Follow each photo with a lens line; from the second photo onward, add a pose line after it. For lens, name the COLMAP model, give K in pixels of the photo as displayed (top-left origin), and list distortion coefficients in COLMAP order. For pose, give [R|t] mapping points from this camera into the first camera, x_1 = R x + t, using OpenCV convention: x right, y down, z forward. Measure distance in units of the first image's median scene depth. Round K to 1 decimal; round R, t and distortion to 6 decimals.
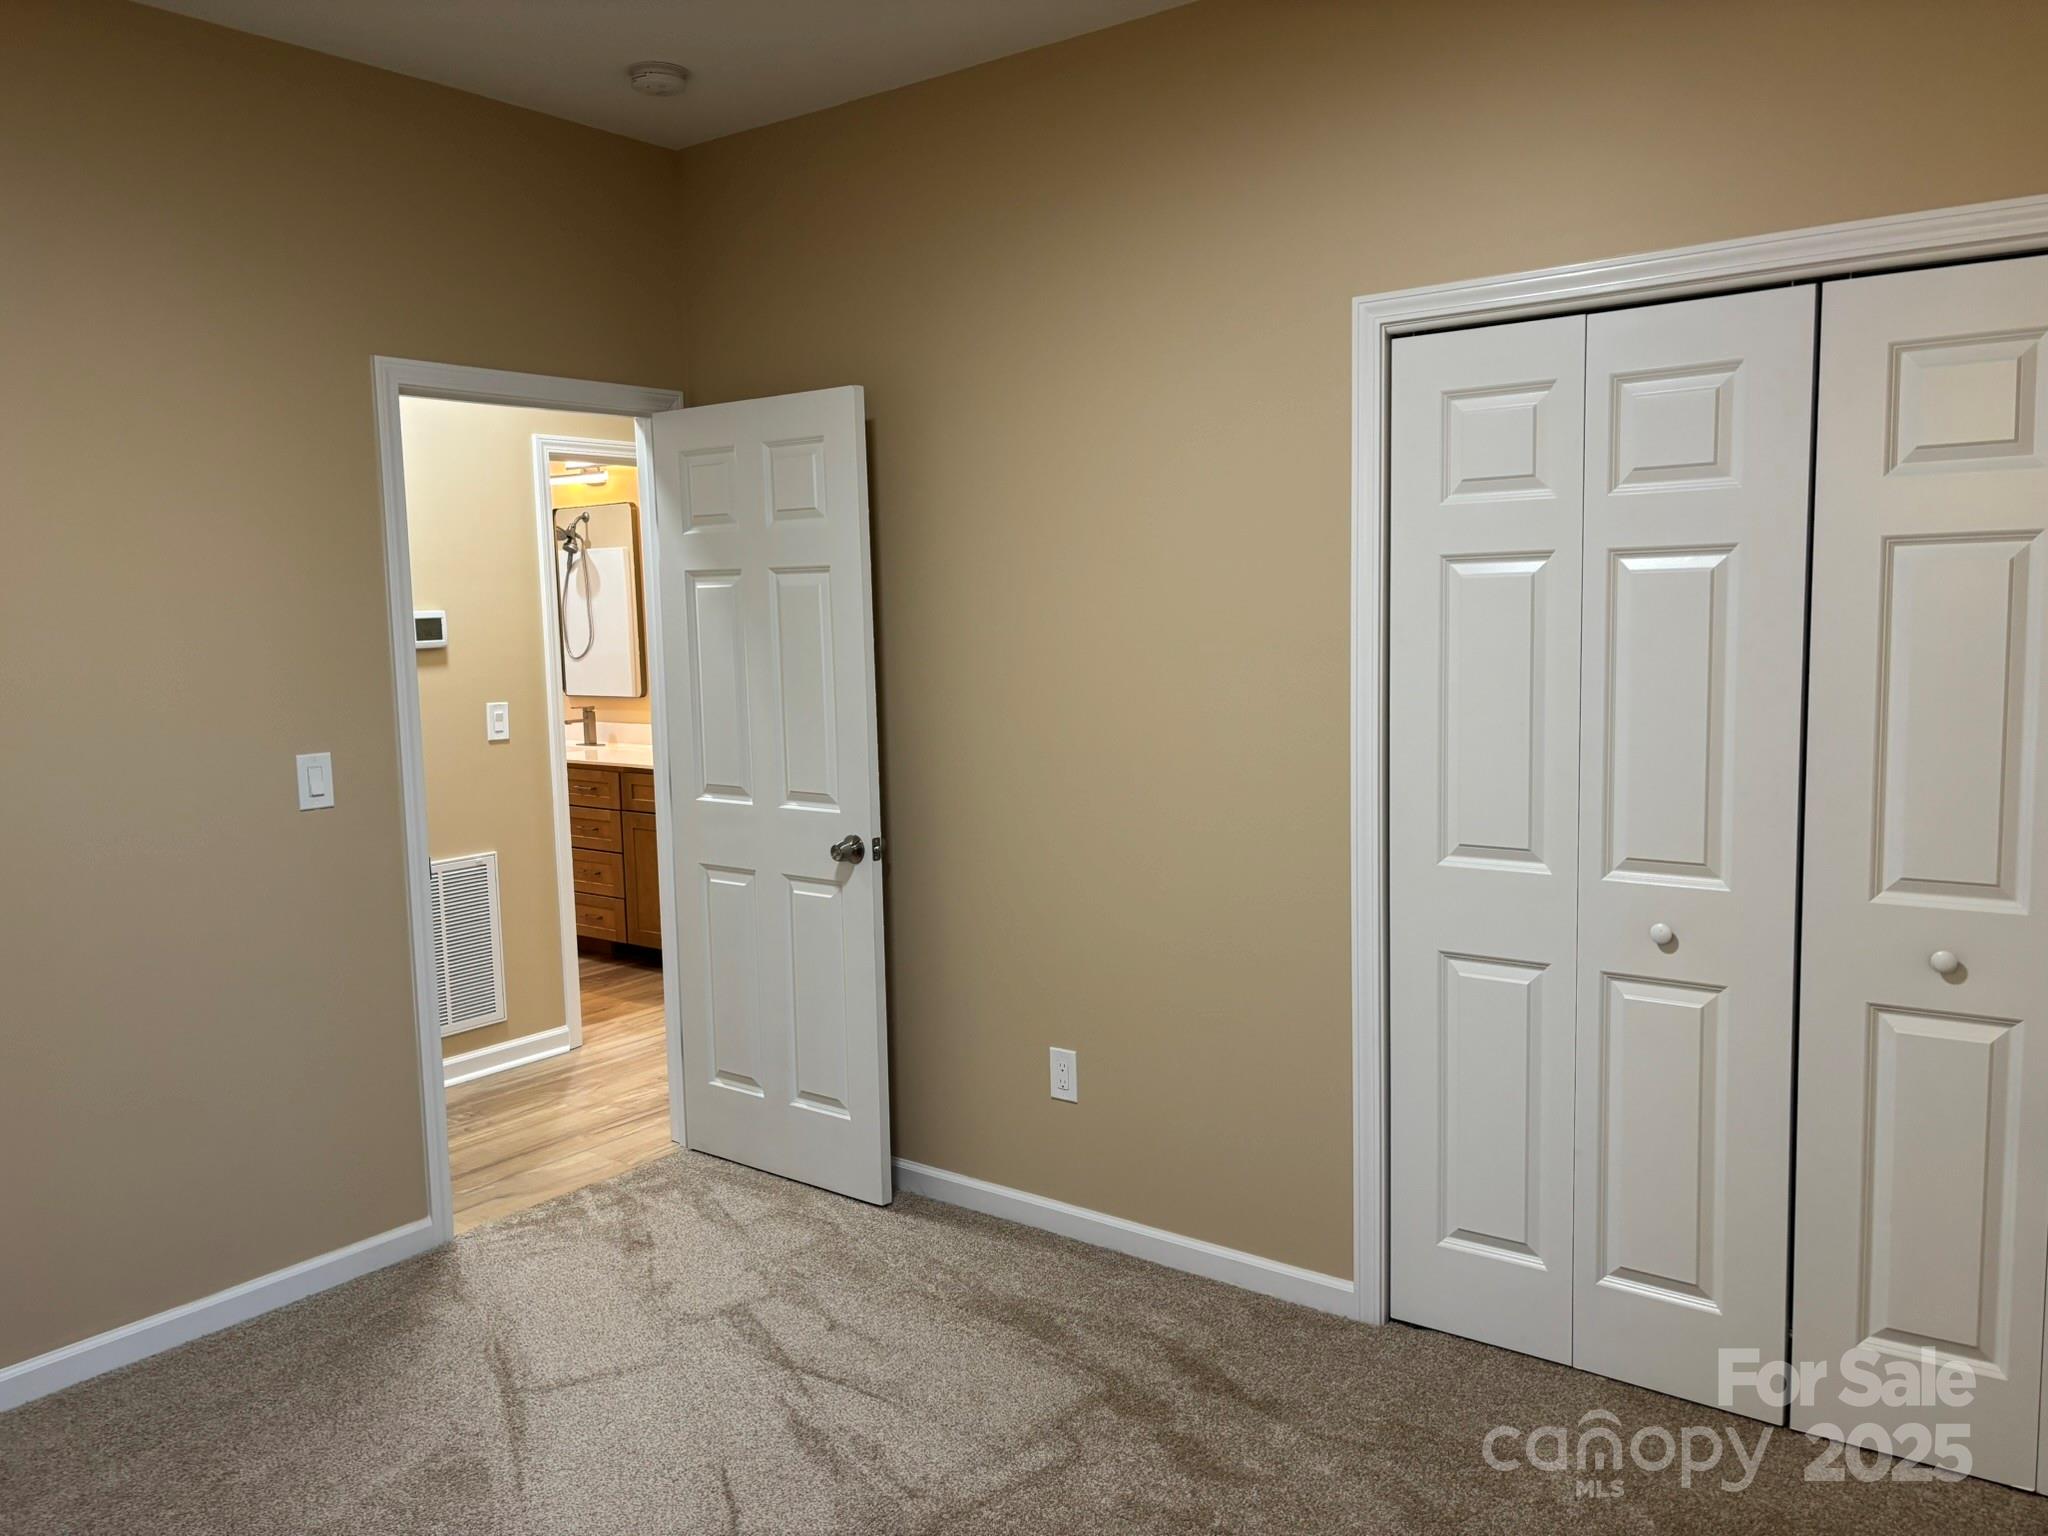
lens RADIAL K [[1489.6, 0, 1017.9], [0, 1489.6, 705.9], [0, 0, 1]] dist [0.004739, -0.058927]
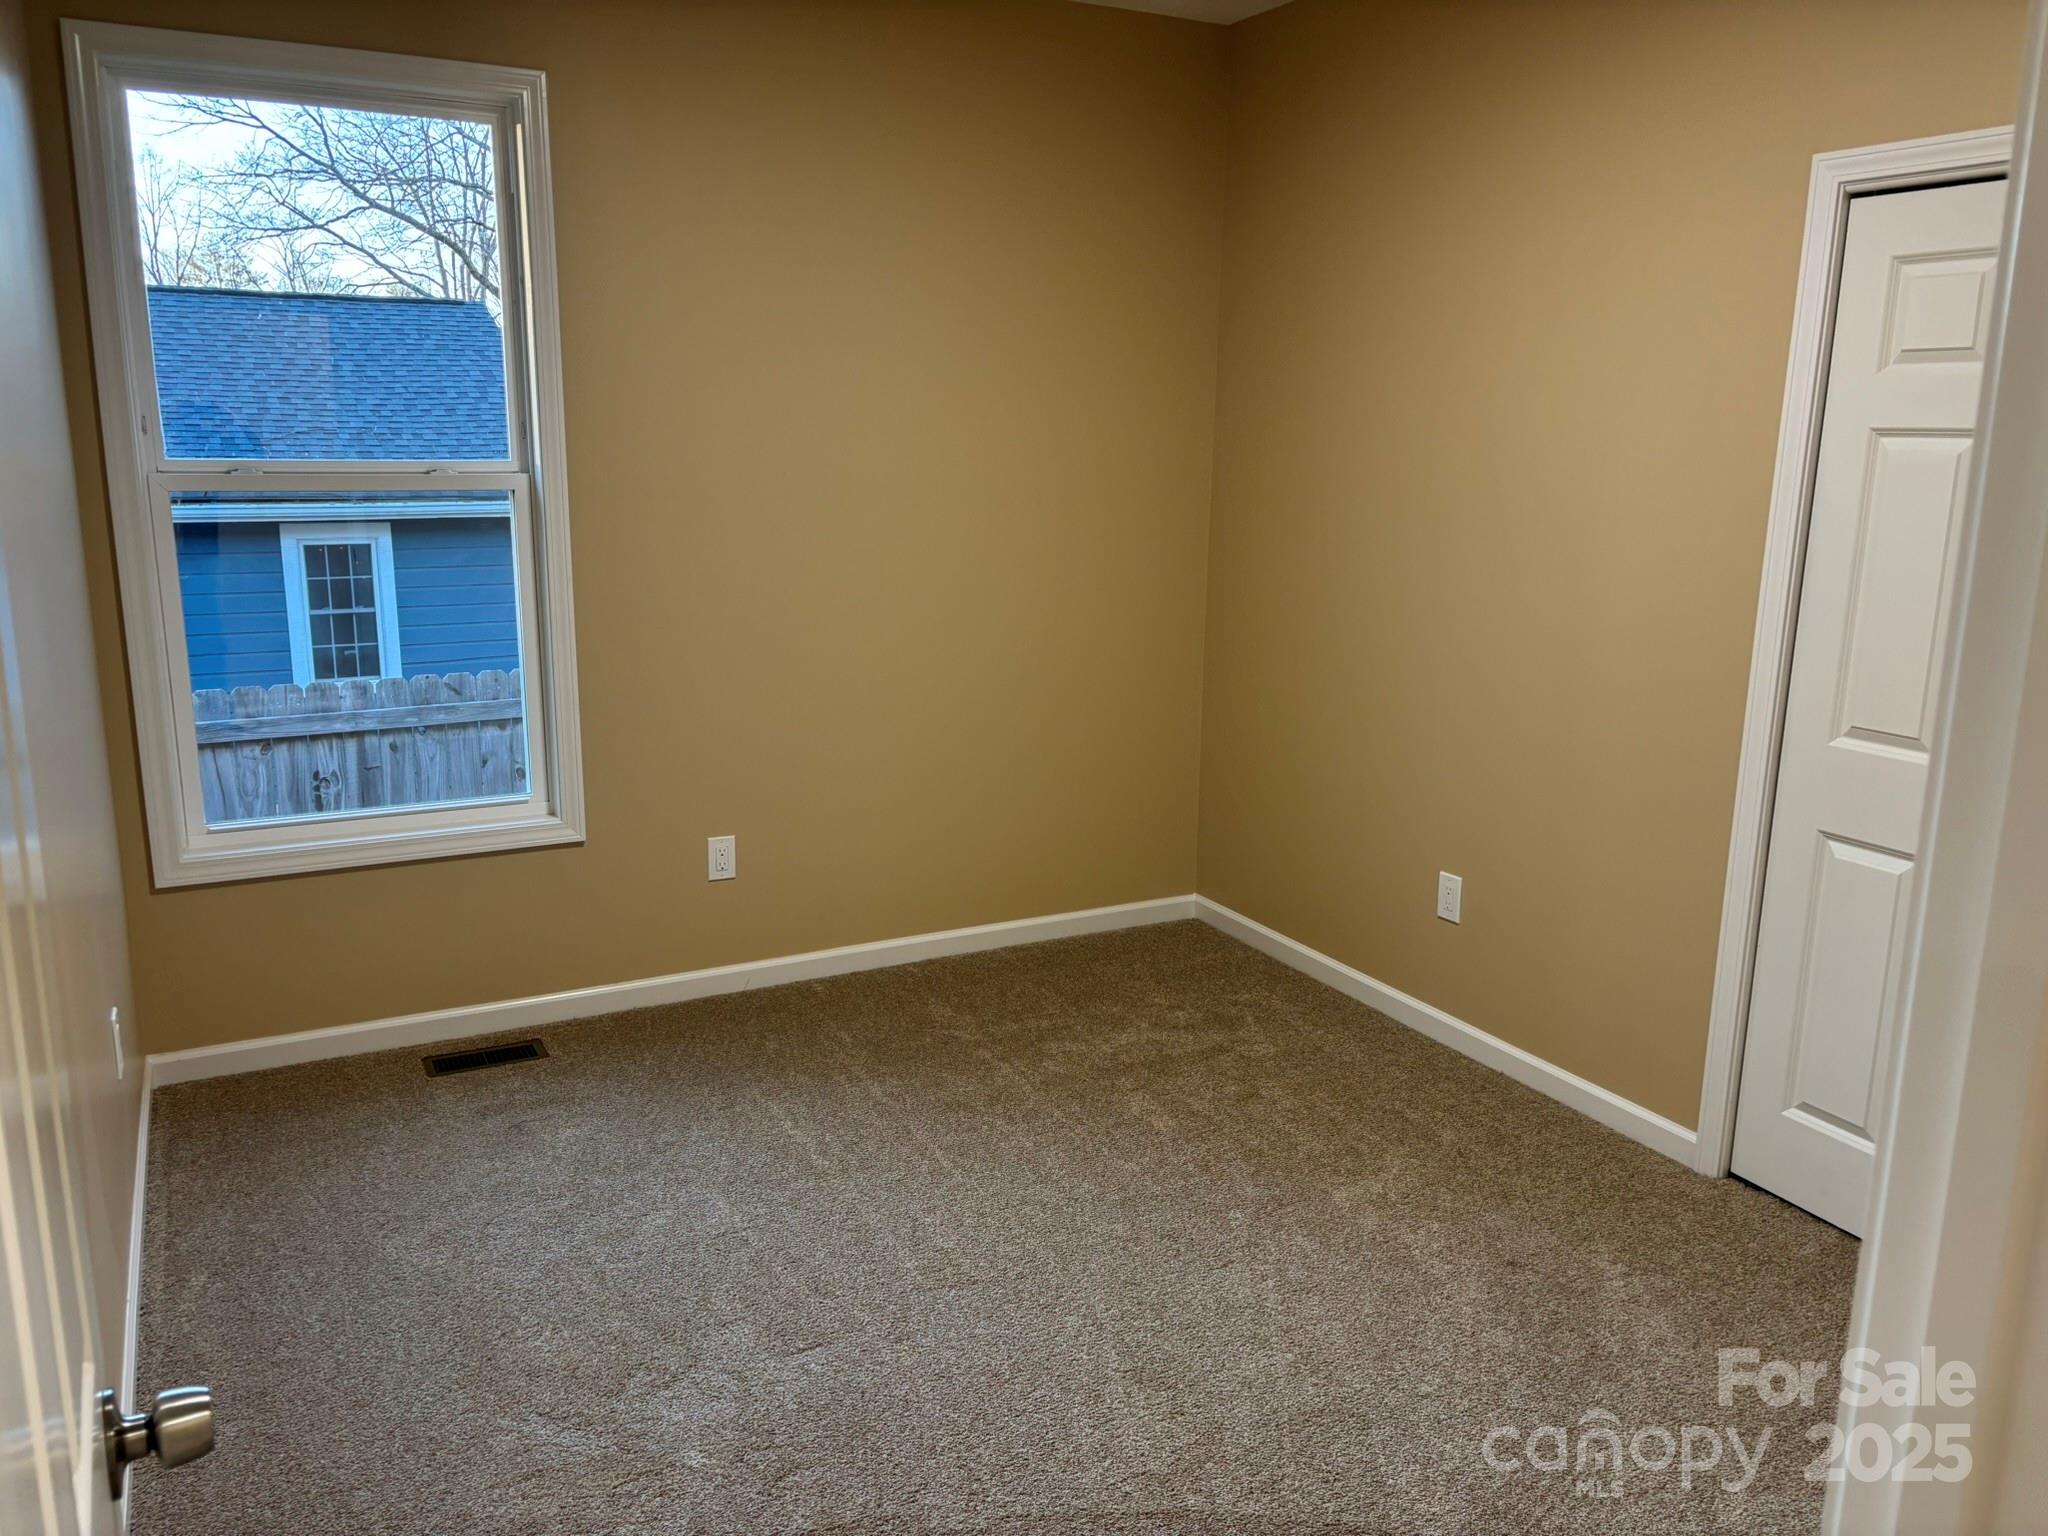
lens RADIAL K [[1557.4, 0, 1014.8], [0, 1557.4, 763.7], [0, 0, 1]] dist [0.114240, -0.176682]
pose [[0.897344, 0.131995, -0.421132, 0.230122], [-0.076515, 0.986306, 0.146099, 0.005694], [0.434649, -0.098878, 0.895155, -0.177593]]
